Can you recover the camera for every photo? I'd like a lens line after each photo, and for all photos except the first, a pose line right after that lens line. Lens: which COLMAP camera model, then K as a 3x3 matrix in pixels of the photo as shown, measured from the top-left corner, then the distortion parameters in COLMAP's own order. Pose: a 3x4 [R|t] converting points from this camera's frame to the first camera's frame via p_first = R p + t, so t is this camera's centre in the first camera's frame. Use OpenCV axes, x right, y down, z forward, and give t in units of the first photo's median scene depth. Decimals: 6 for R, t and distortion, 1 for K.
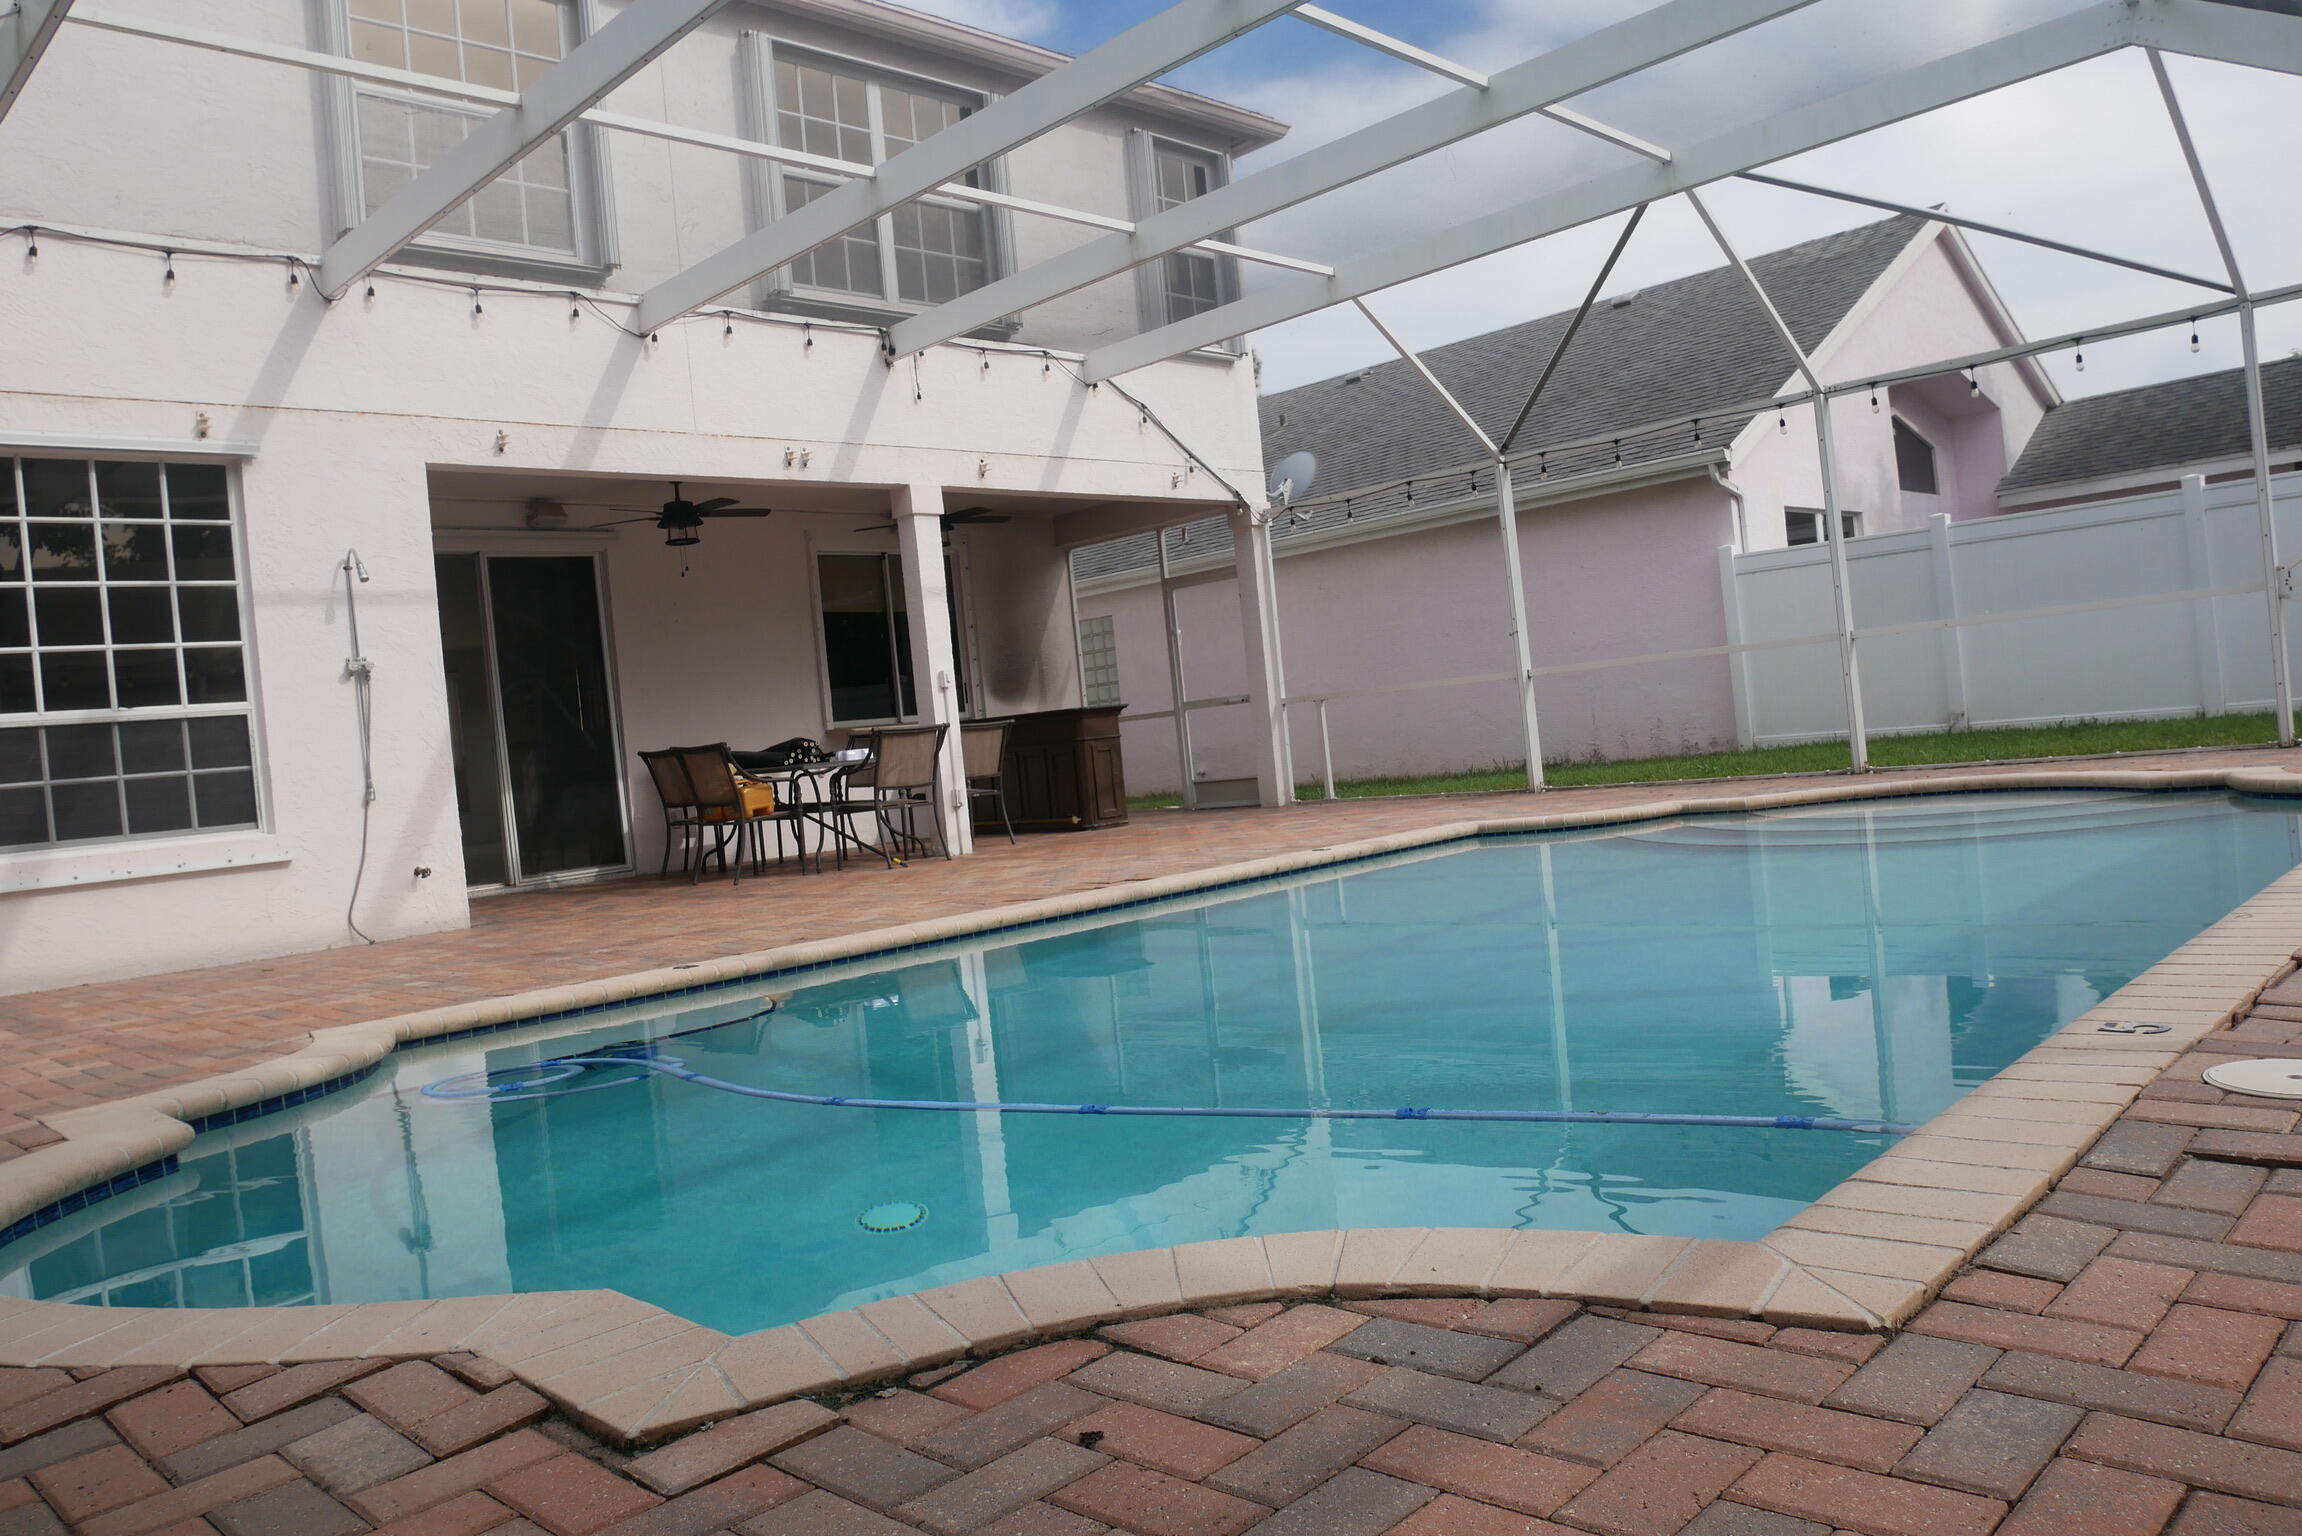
lens RADIAL K [[1658.5, 0, 1151.3], [0, 1658.5, 762.1], [0, 0, 1]] dist [-0.072163, 0.030315]
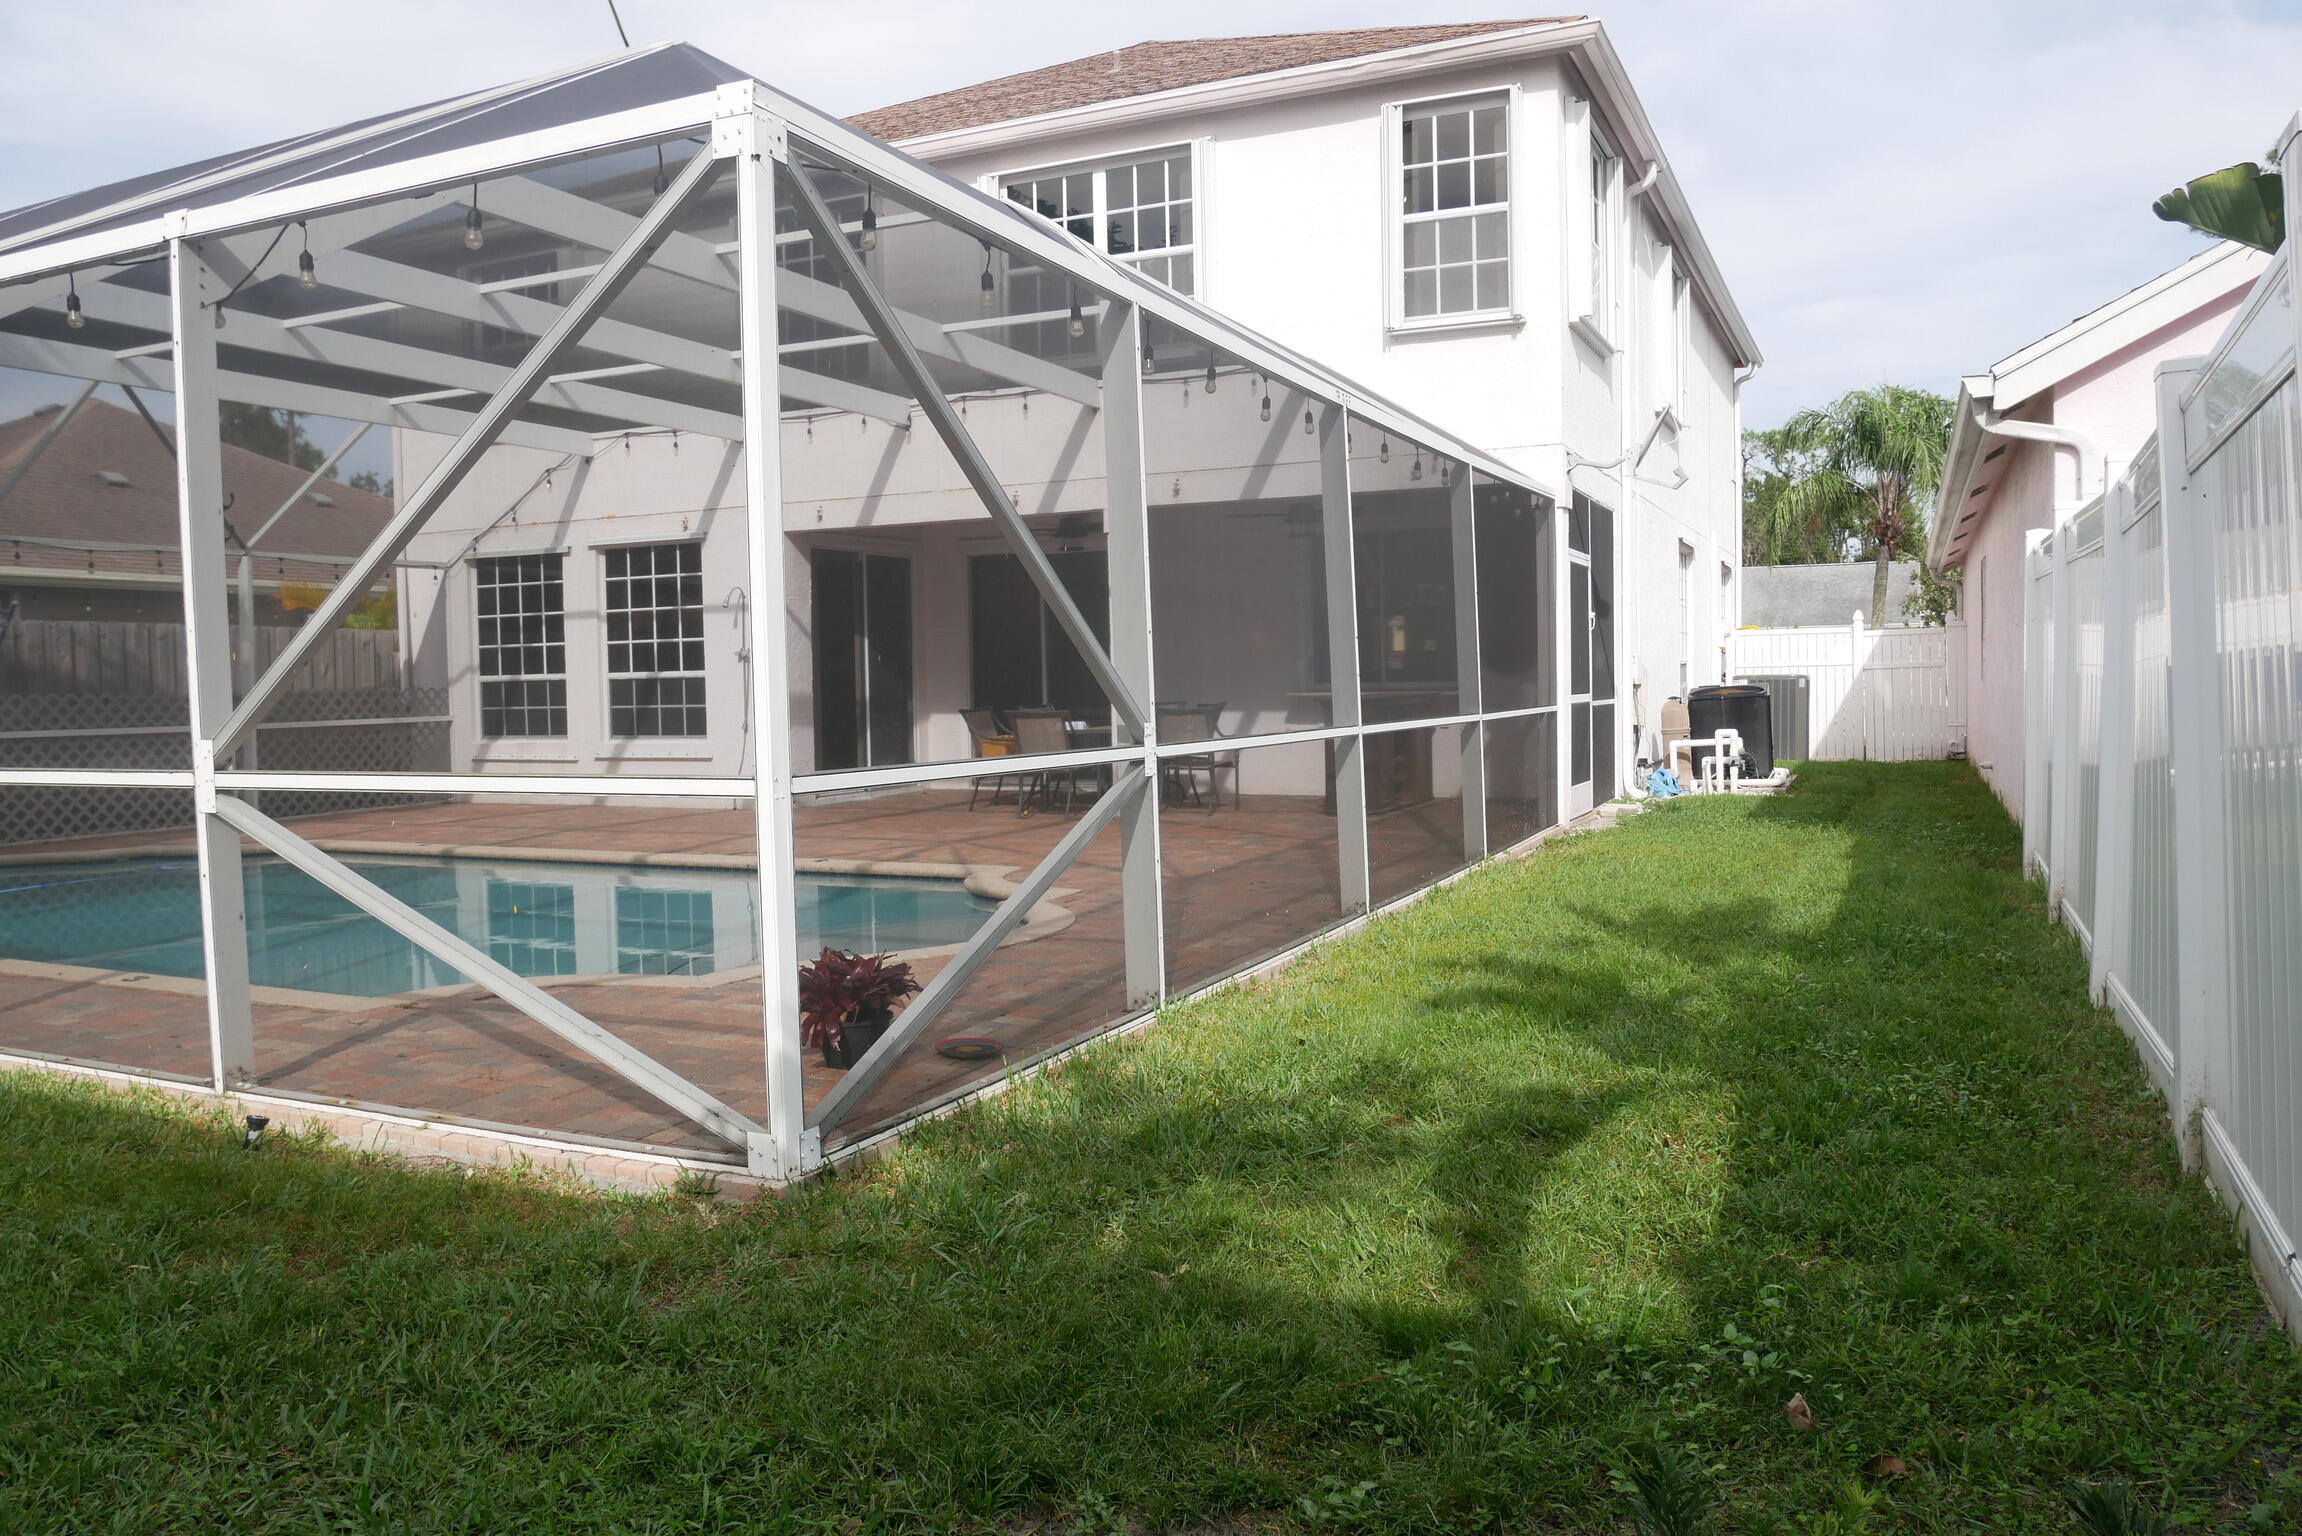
lens RADIAL K [[1658.5, 0, 1151.3], [0, 1658.5, 762.1], [0, 0, 1]] dist [-0.072163, 0.030315]
pose [[0.335405, 0.140962, -0.931468, 1.403969], [-0.025051, 0.989727, 0.140758, -0.213698], [0.941741, -0.023877, 0.335490, 0.849212]]
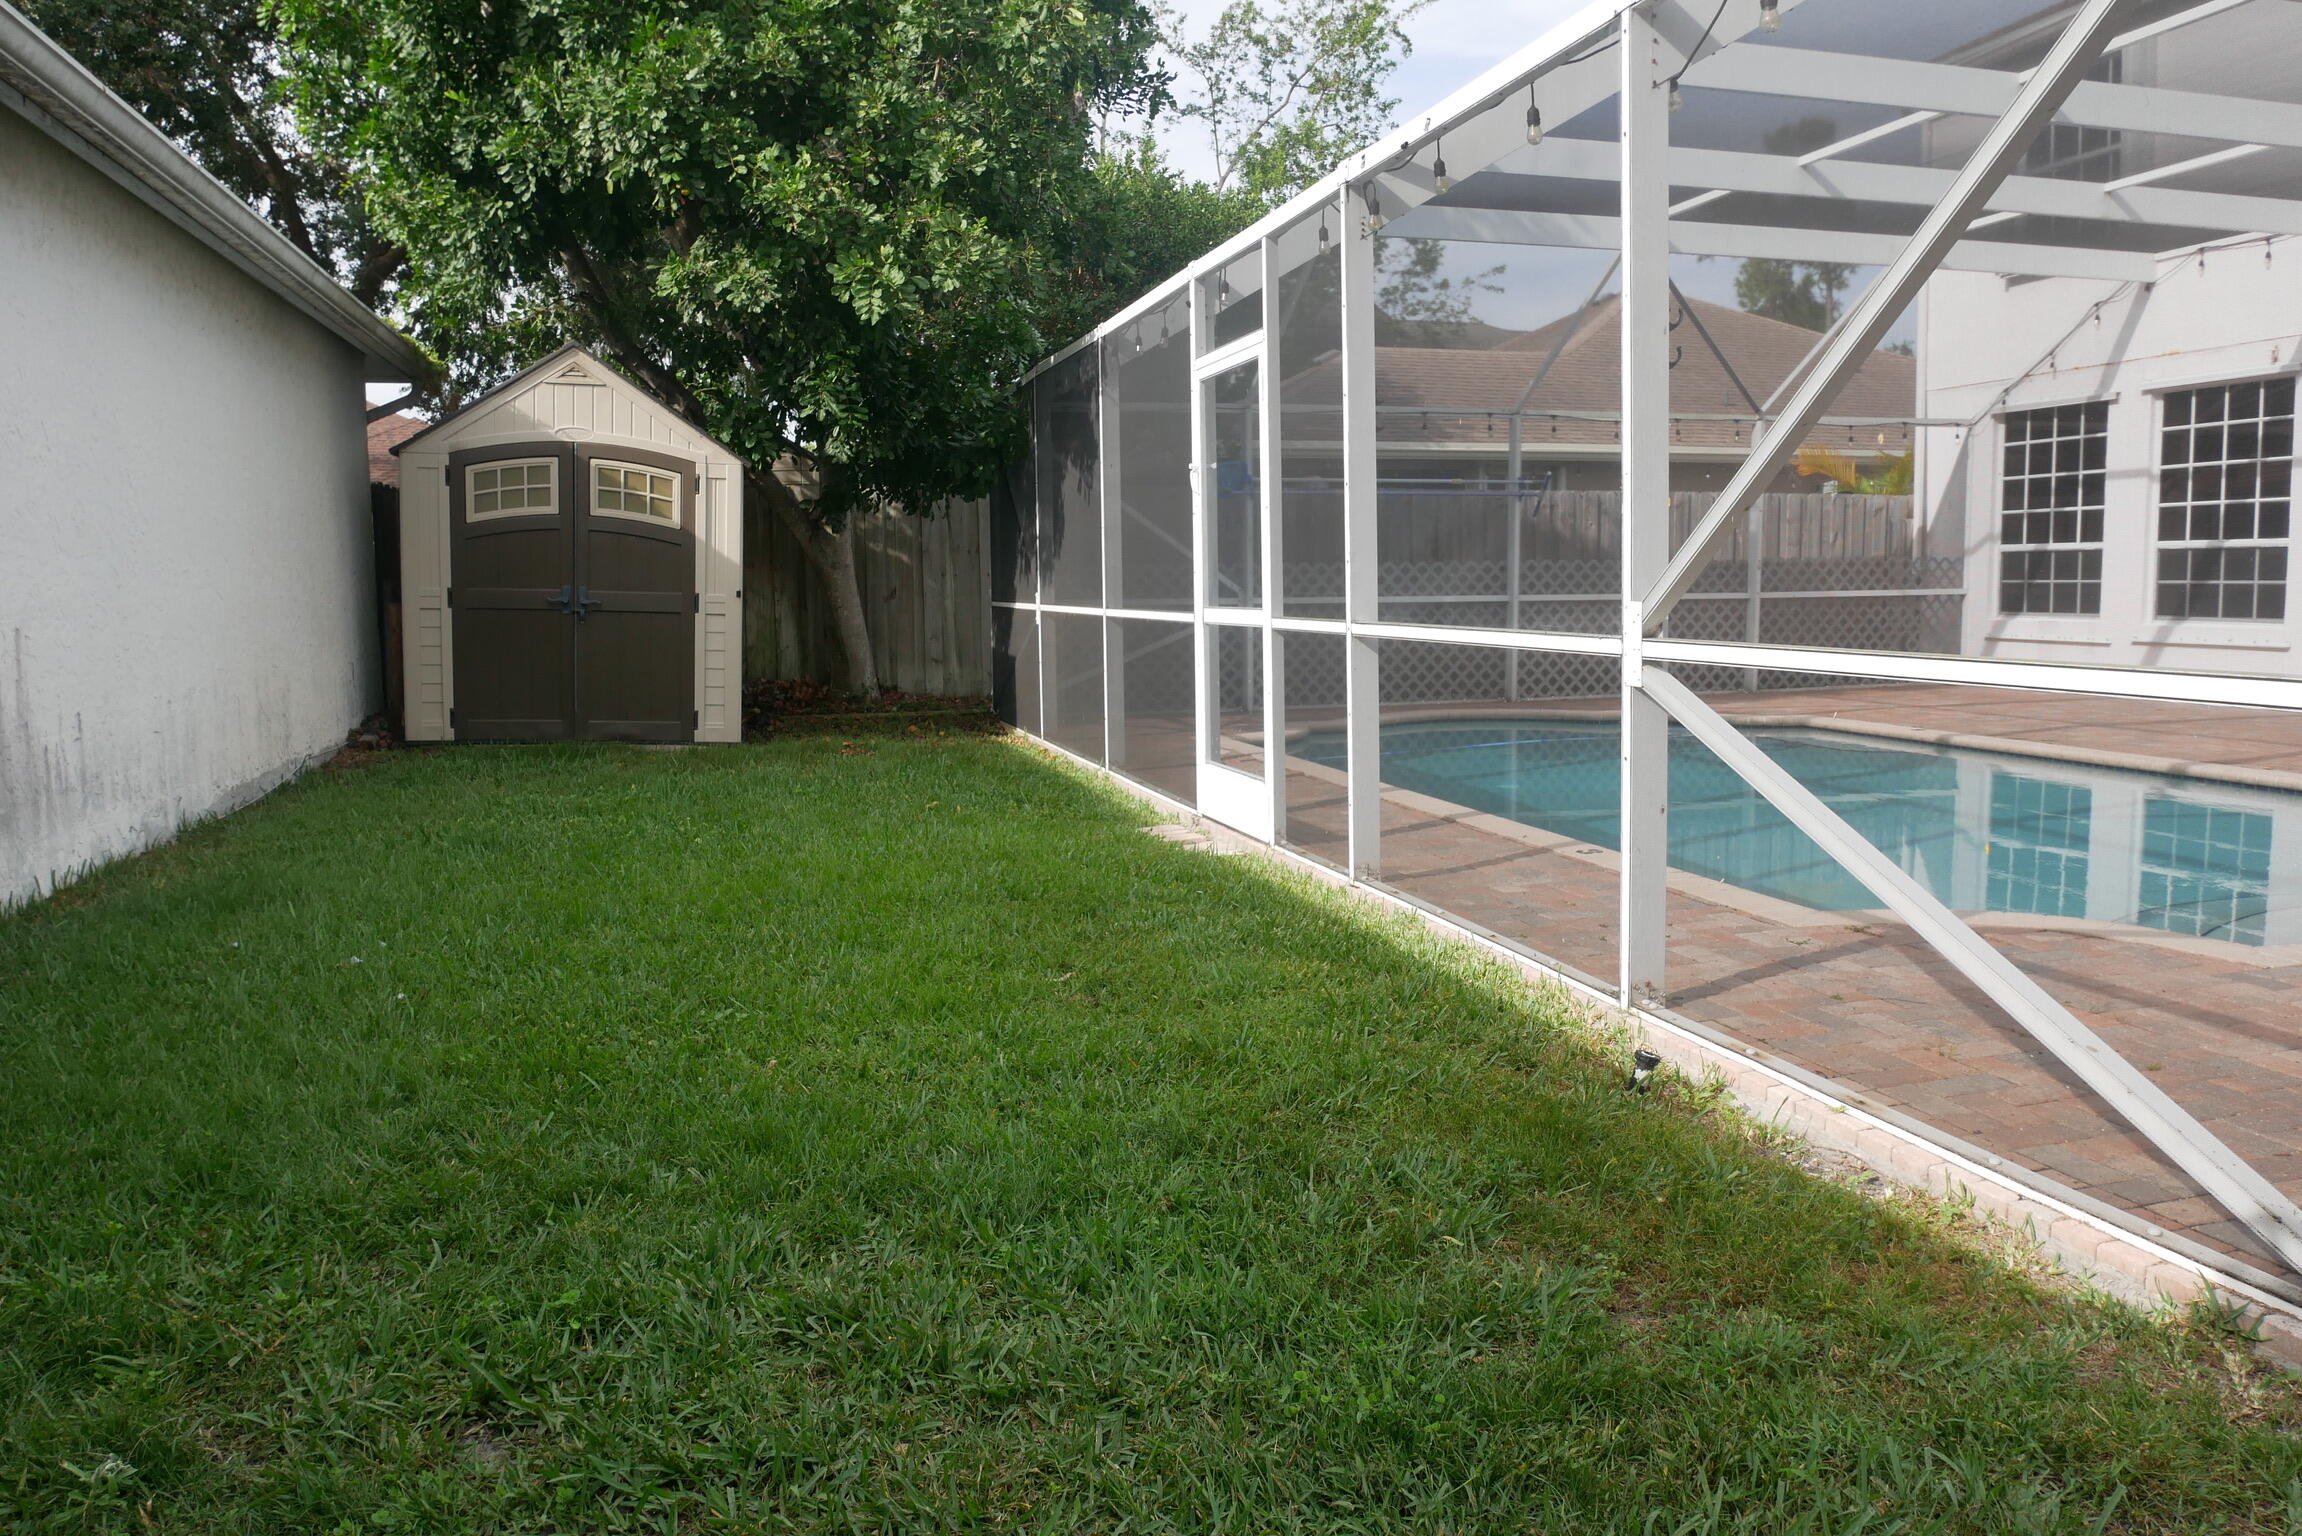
lens RADIAL K [[1658.5, 0, 1151.3], [0, 1658.5, 762.1], [0, 0, 1]] dist [-0.072163, 0.030315]
pose [[-0.500414, 0.202041, -0.841882, 1.264263], [0.057290, 0.977986, 0.200652, -0.193874], [0.863889, 0.052178, -0.500973, 0.853231]]
